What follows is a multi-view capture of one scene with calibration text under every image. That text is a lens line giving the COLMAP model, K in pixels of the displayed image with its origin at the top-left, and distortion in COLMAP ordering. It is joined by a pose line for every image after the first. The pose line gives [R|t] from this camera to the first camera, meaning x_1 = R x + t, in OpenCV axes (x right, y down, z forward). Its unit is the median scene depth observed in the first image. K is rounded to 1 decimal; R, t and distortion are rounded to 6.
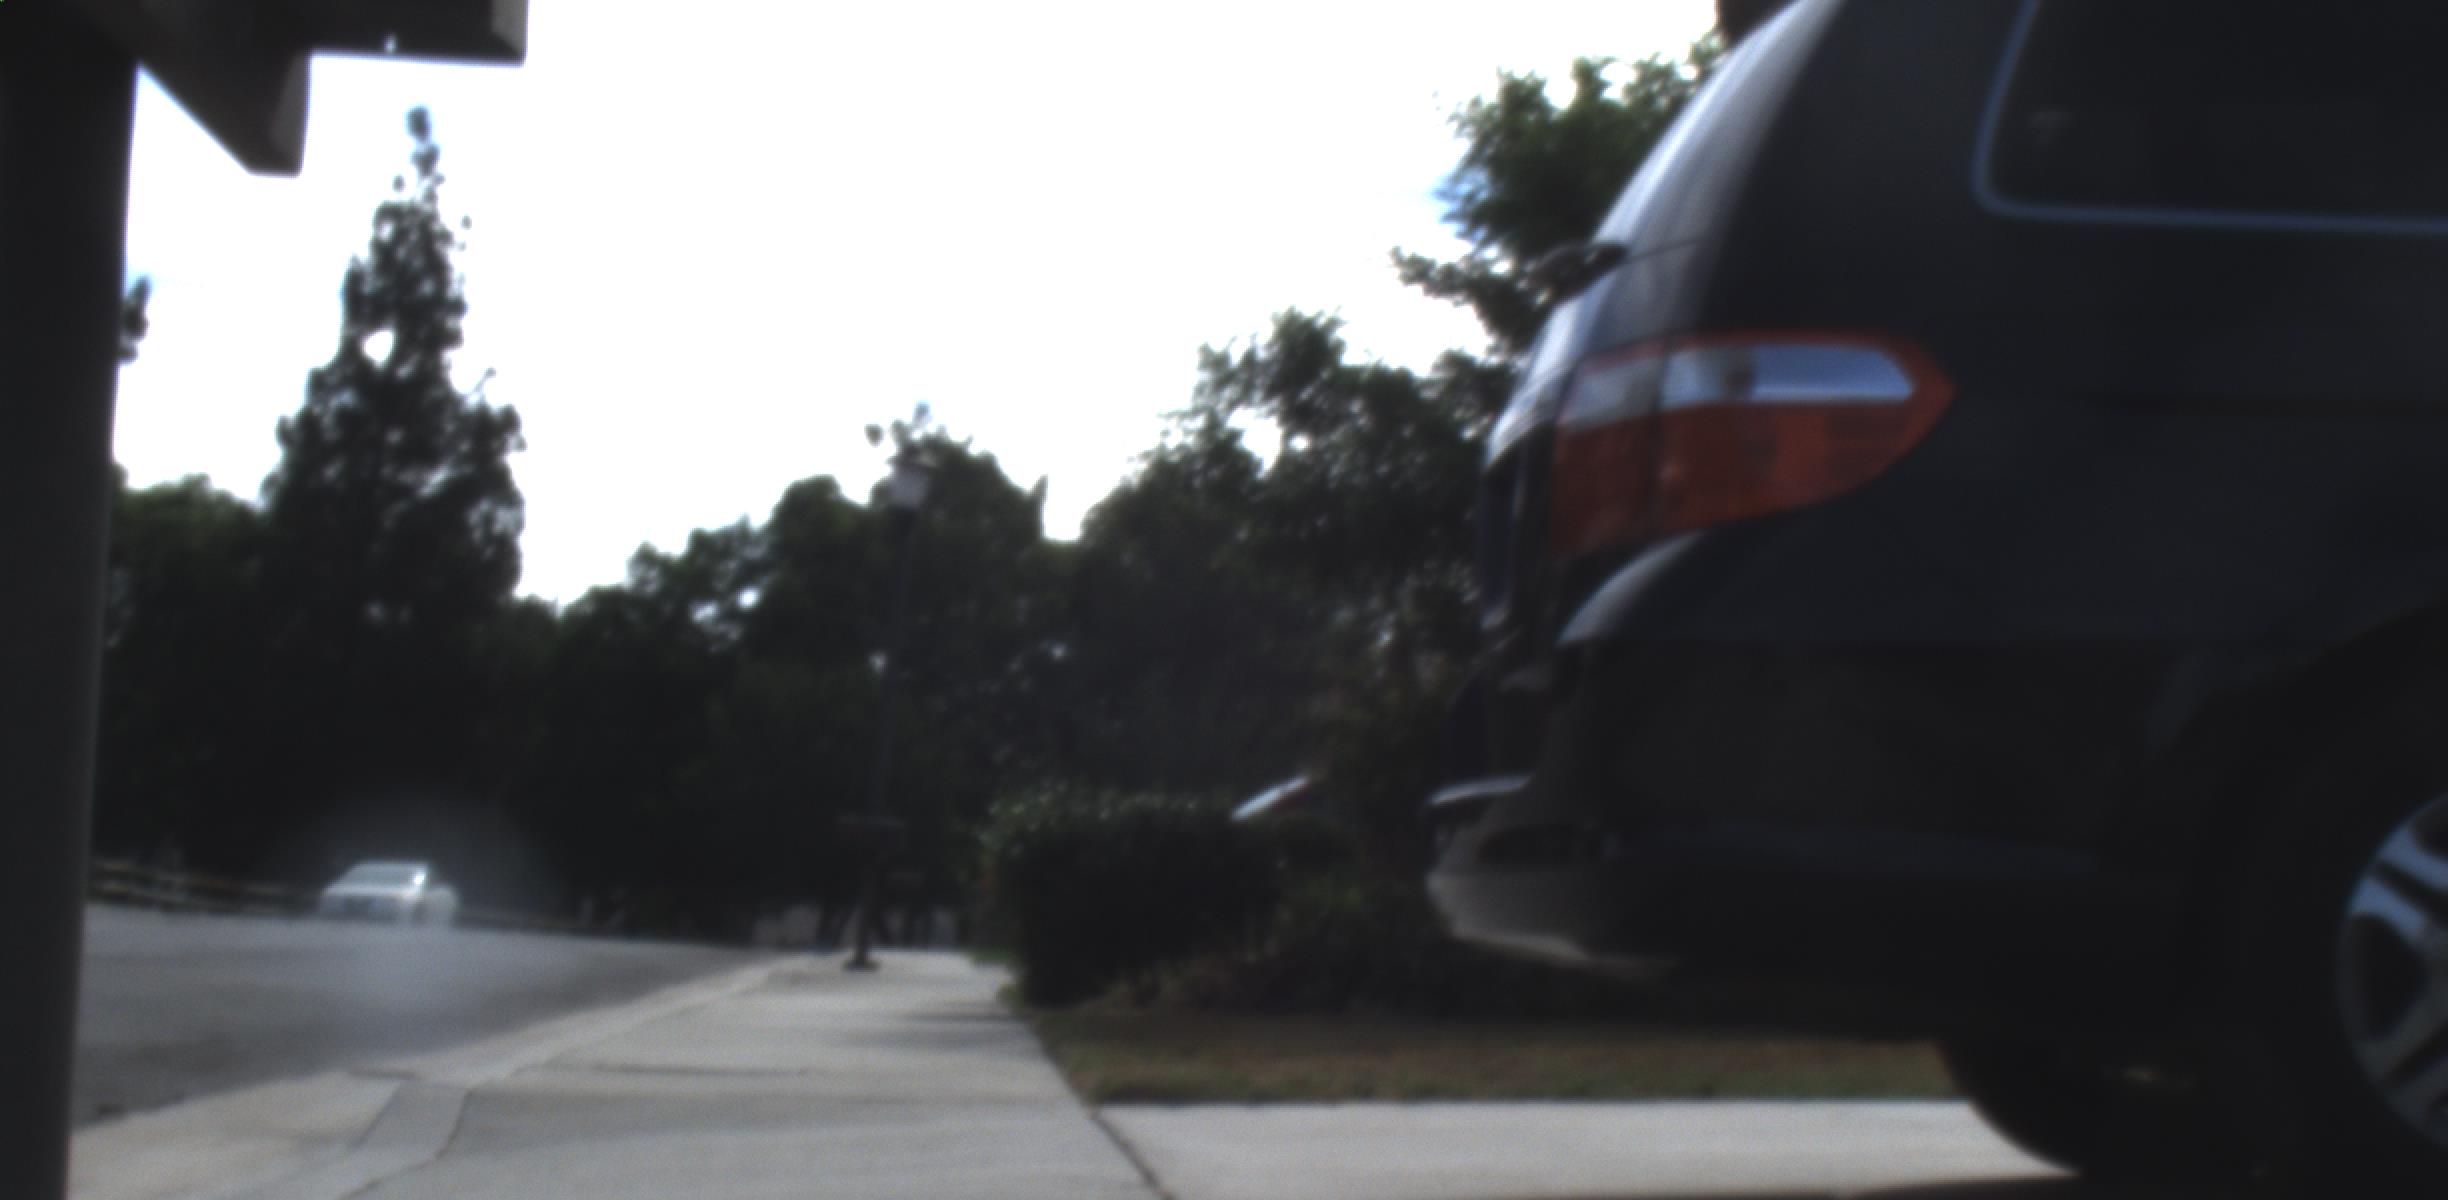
lens RADIAL K [[4707.4, 0, 1285.8], [0, 4707.4, 1020.0], [0, 0, 1]] dist [-0.175048, 0.736792]
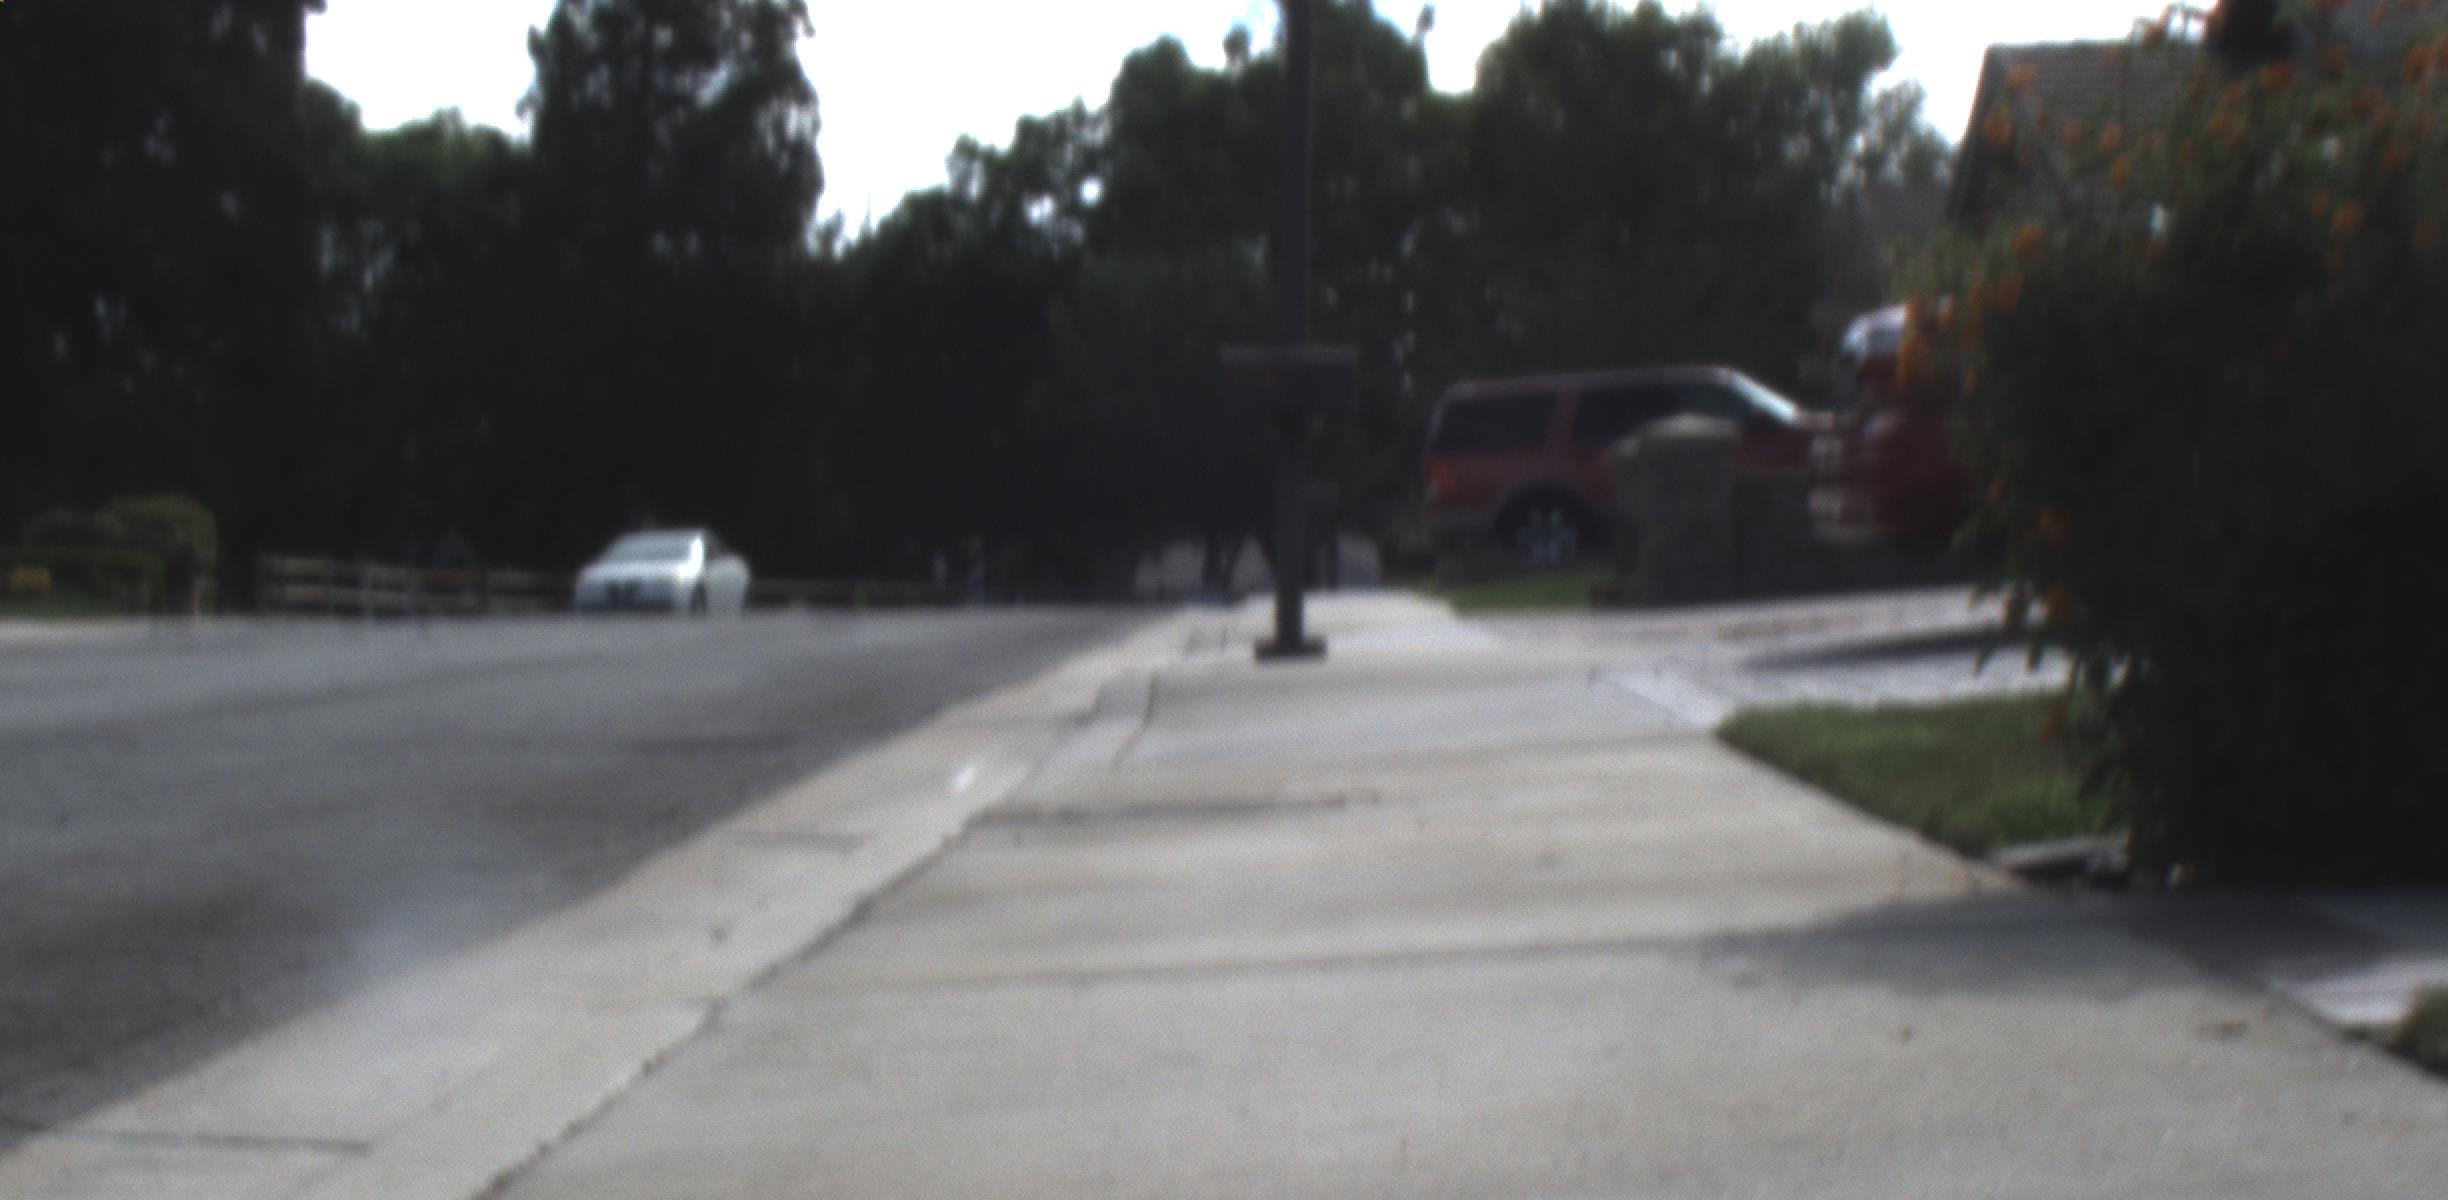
lens RADIAL K [[4707.4, 0, 1285.8], [0, 4707.4, 1020.0], [0, 0, 1]] dist [-0.175048, 0.736792]
pose [[0.993384, -0.072095, -0.089391, -0.014708], [0.079114, 0.993839, 0.077627, -0.003386], [0.083243, -0.084186, 0.992967, 0.150943]]
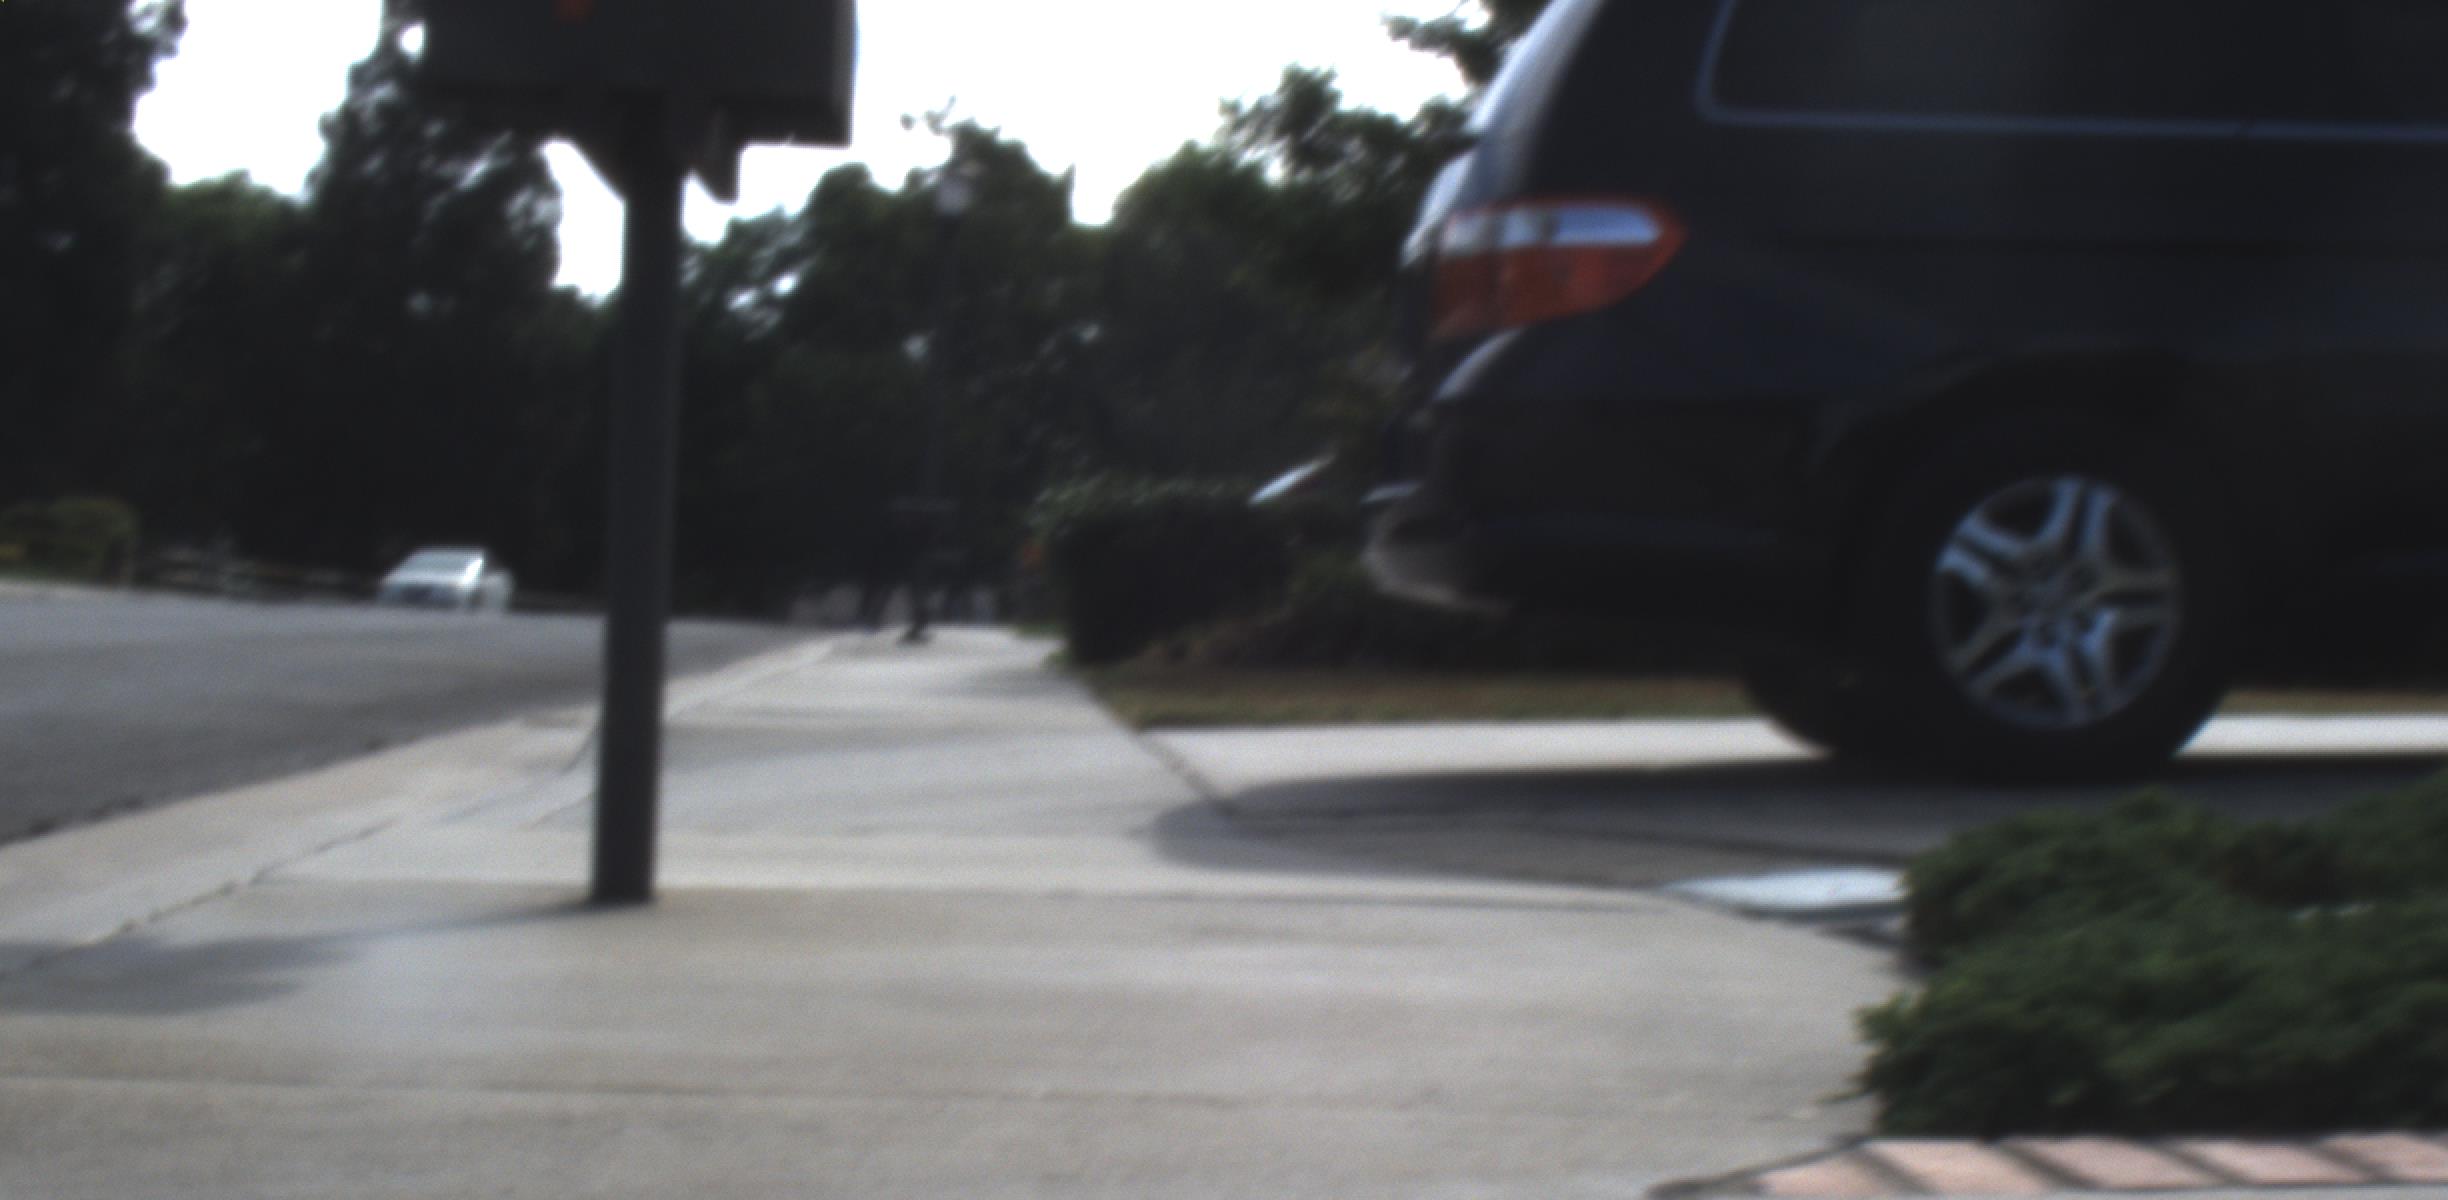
lens RADIAL K [[4707.4, 0, 1285.8], [0, 4707.4, 1020.0], [0, 0, 1]] dist [-0.175048, 0.736792]
pose [[0.999907, -0.010816, -0.008267, 0.000870], [0.011359, 0.997570, 0.068740, 0.000795], [0.007503, -0.068828, 0.997600, -0.025605]]
